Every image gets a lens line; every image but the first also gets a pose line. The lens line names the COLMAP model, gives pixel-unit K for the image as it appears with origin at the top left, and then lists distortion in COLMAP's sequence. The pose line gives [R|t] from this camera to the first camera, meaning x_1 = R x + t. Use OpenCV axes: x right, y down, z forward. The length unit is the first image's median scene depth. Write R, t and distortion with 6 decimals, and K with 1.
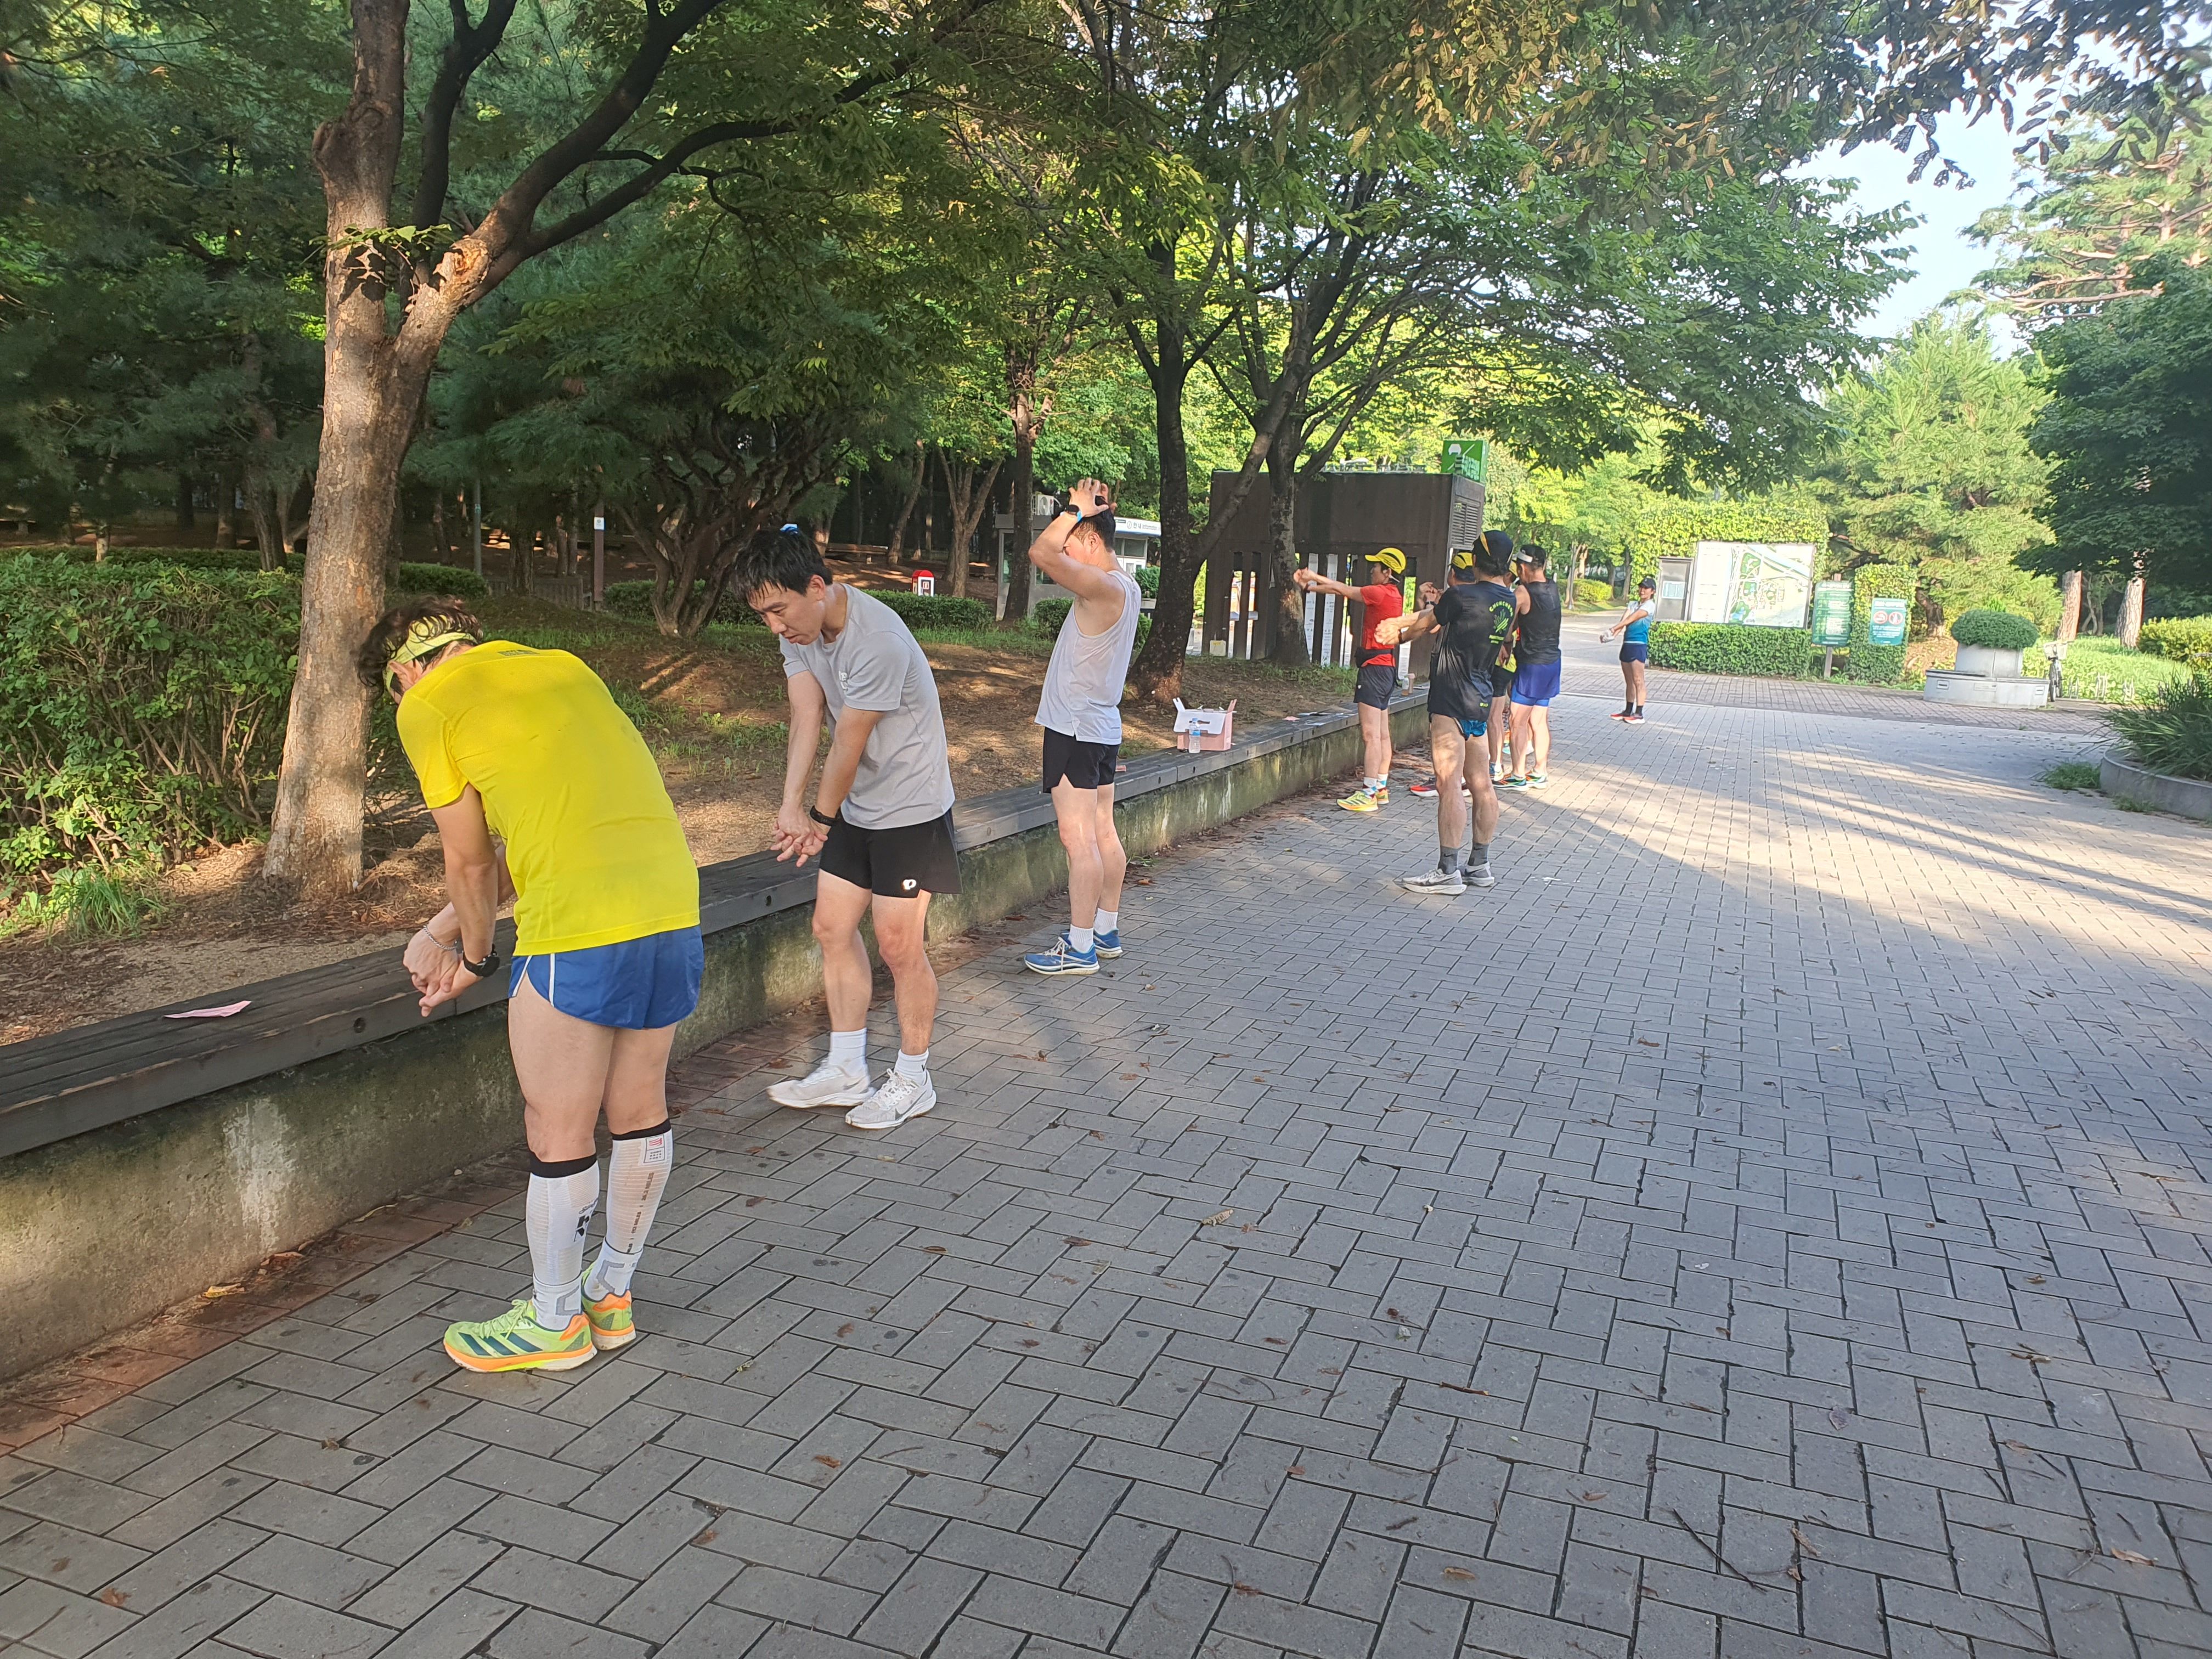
lens RADIAL K [[1743.0, 0, 1083.4], [0, 1743.0, 860.0], [0, 0, 1]] dist [-0.000986, 0.030913]
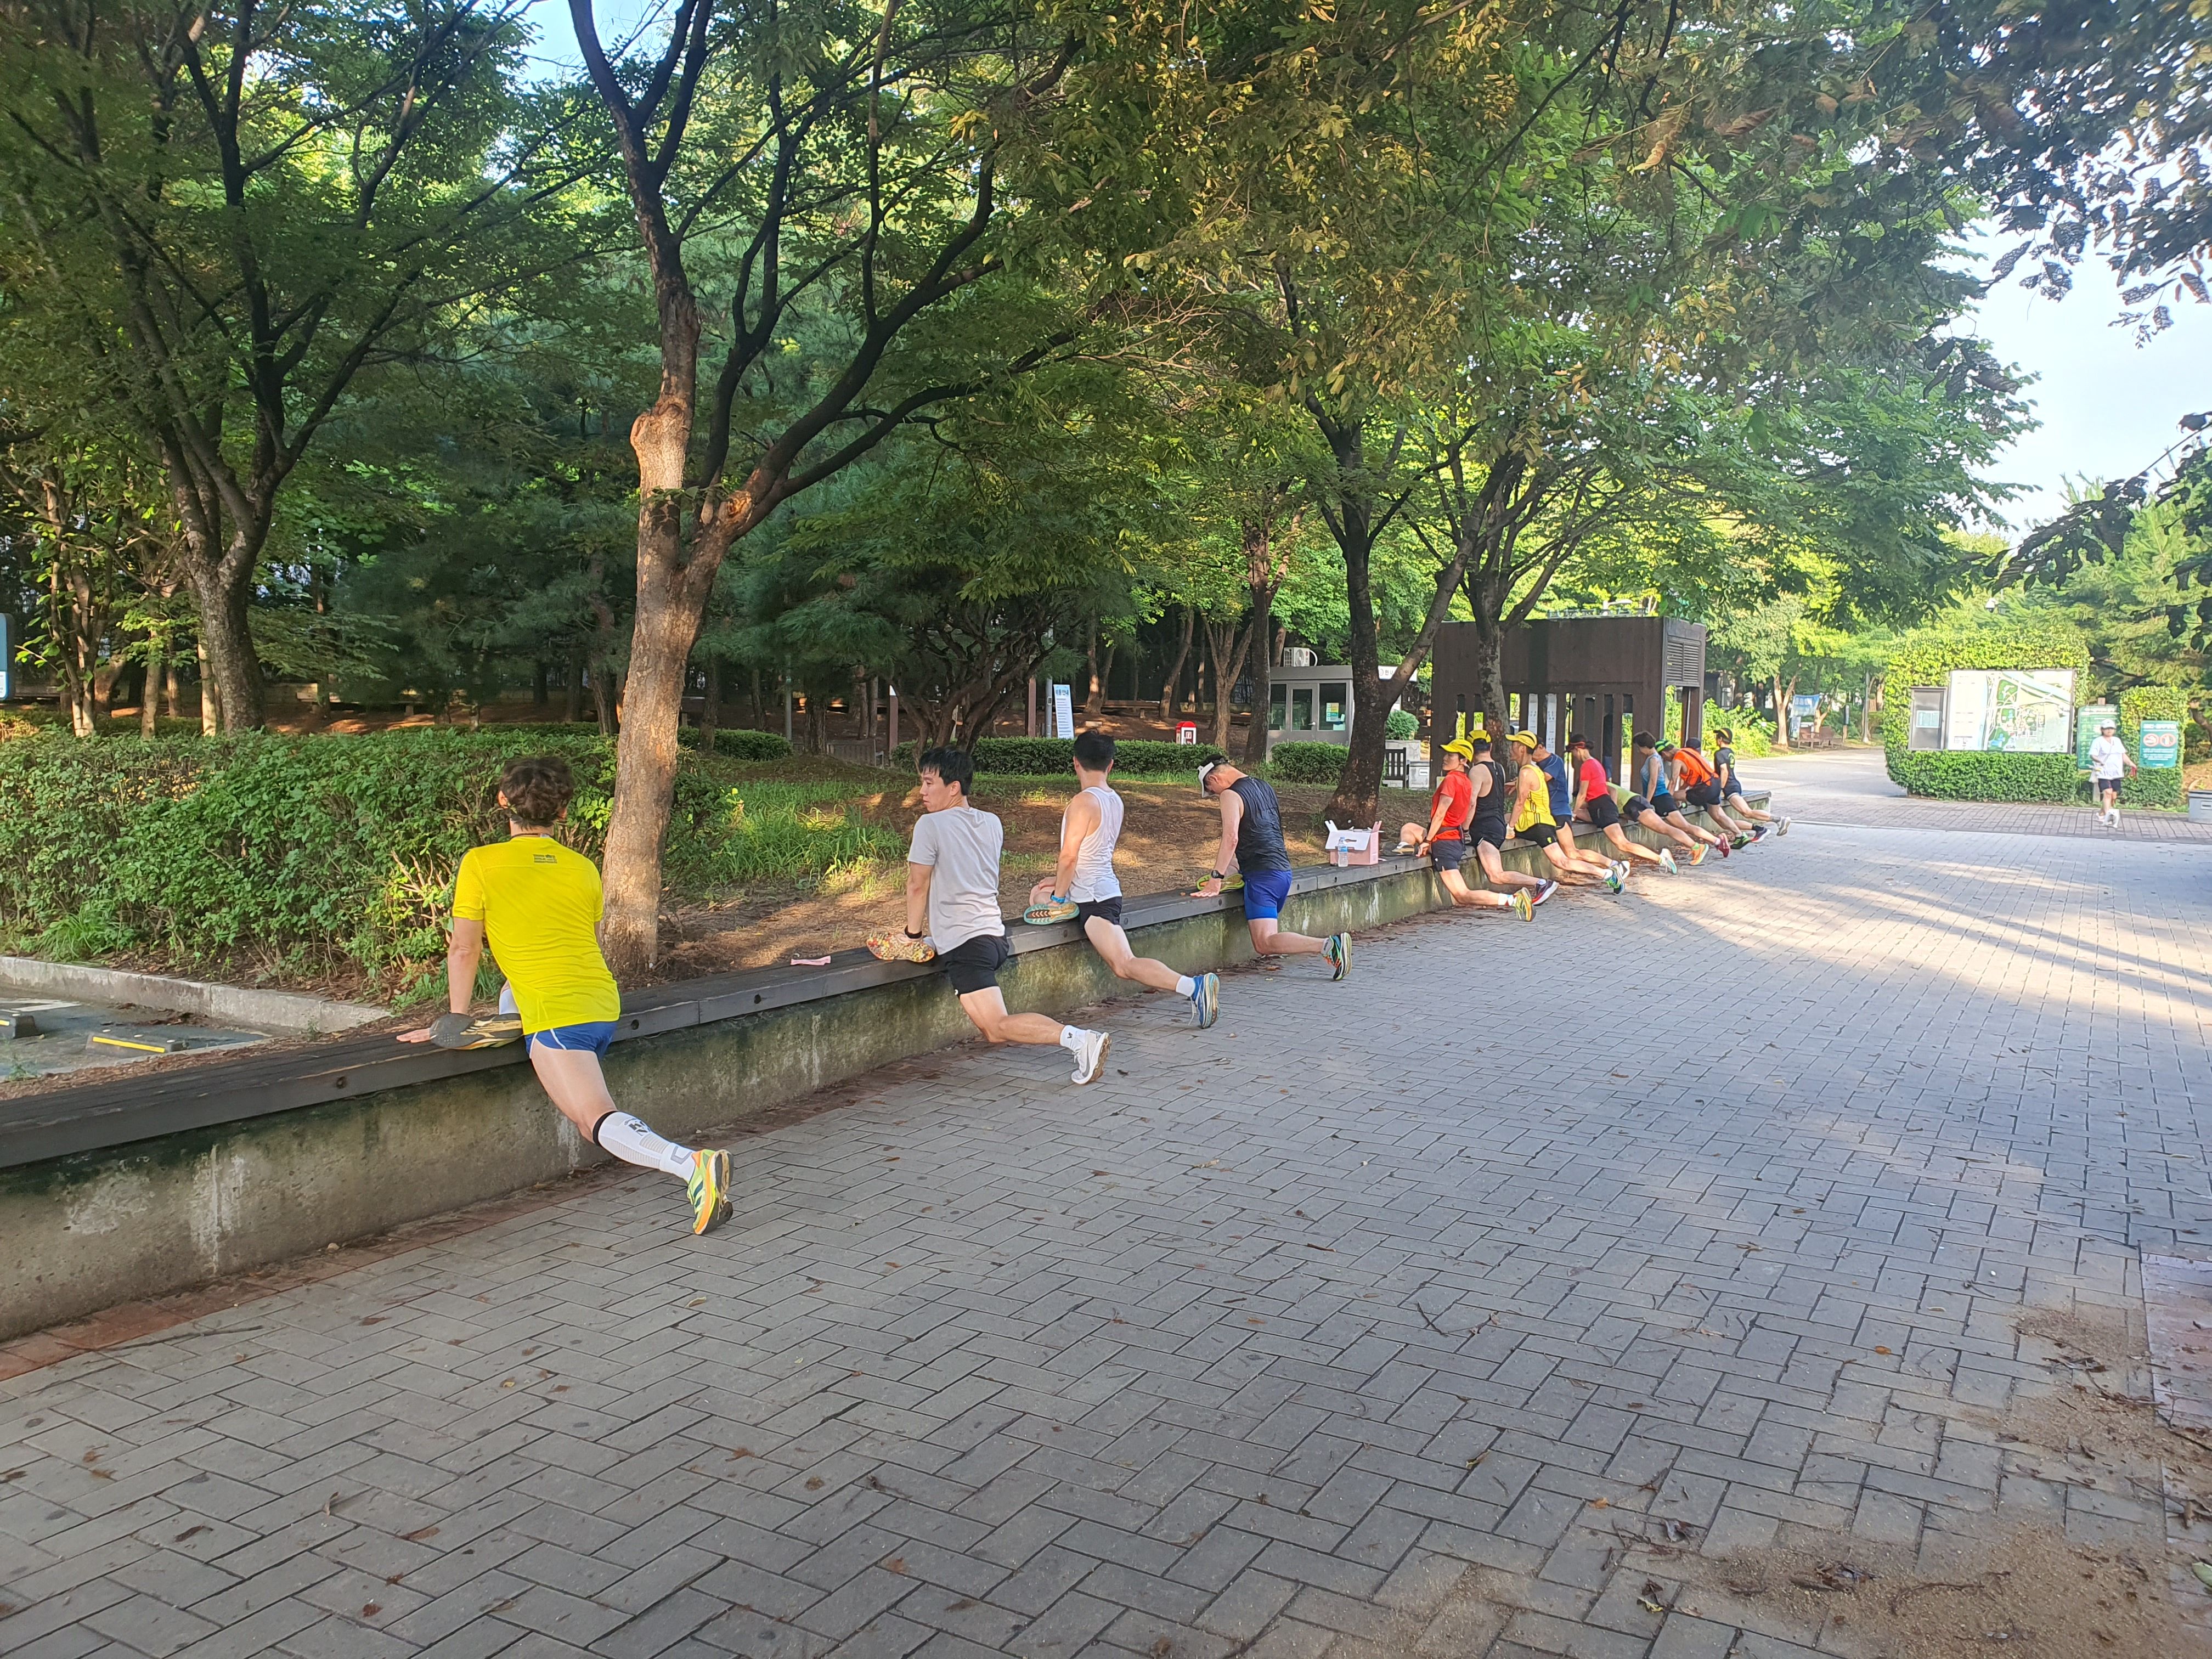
lens RADIAL K [[1744.4, 0, 1112.0], [0, 1744.4, 832.5], [0, 0, 1]] dist [0.011090, 0.012407]
pose [[0.987911, -0.019978, -0.153730, 0.070860], [0.004322, 0.994825, -0.101511, 0.025392], [0.154963, 0.099620, 0.982885, -0.136072]]
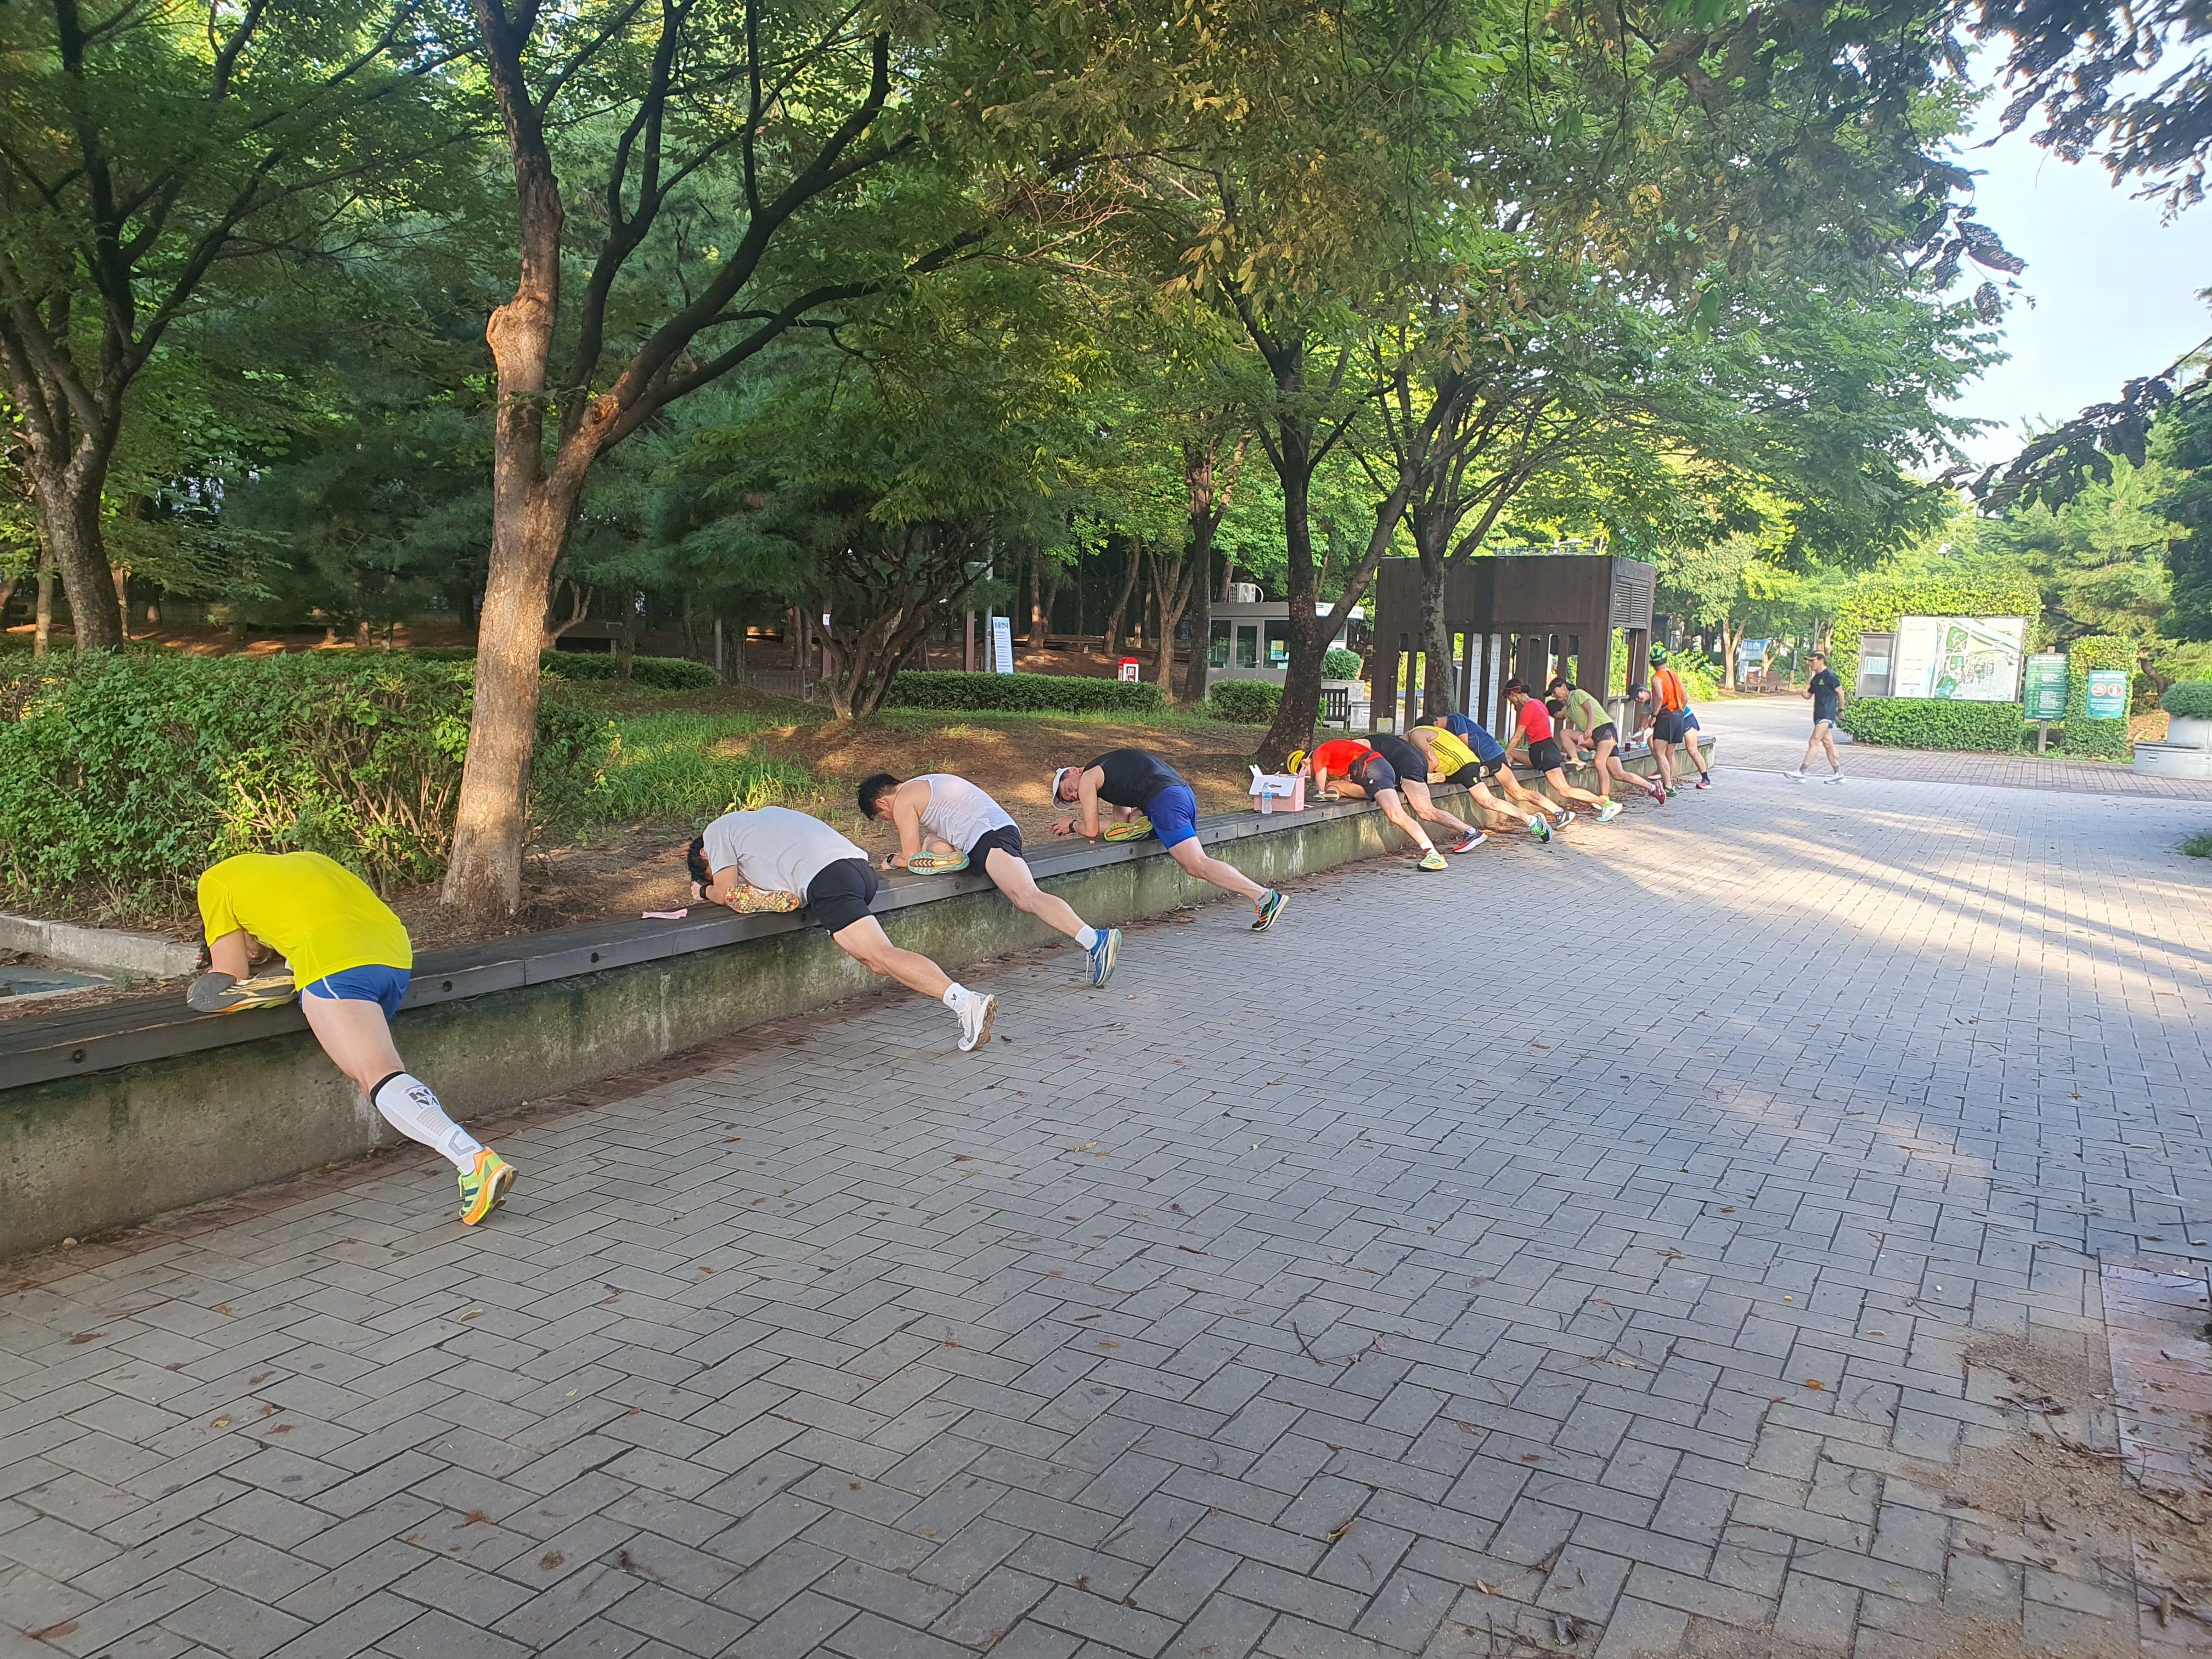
lens RADIAL K [[1737.6, 0, 1093.1], [0, 1737.6, 866.8], [0, 0, 1]] dist [0.016337, 0.004731]
pose [[0.990700, 0.001811, -0.136055, 0.082087], [-0.007932, 0.998980, -0.044463, 0.017427], [0.135836, 0.045128, 0.989703, -0.087003]]
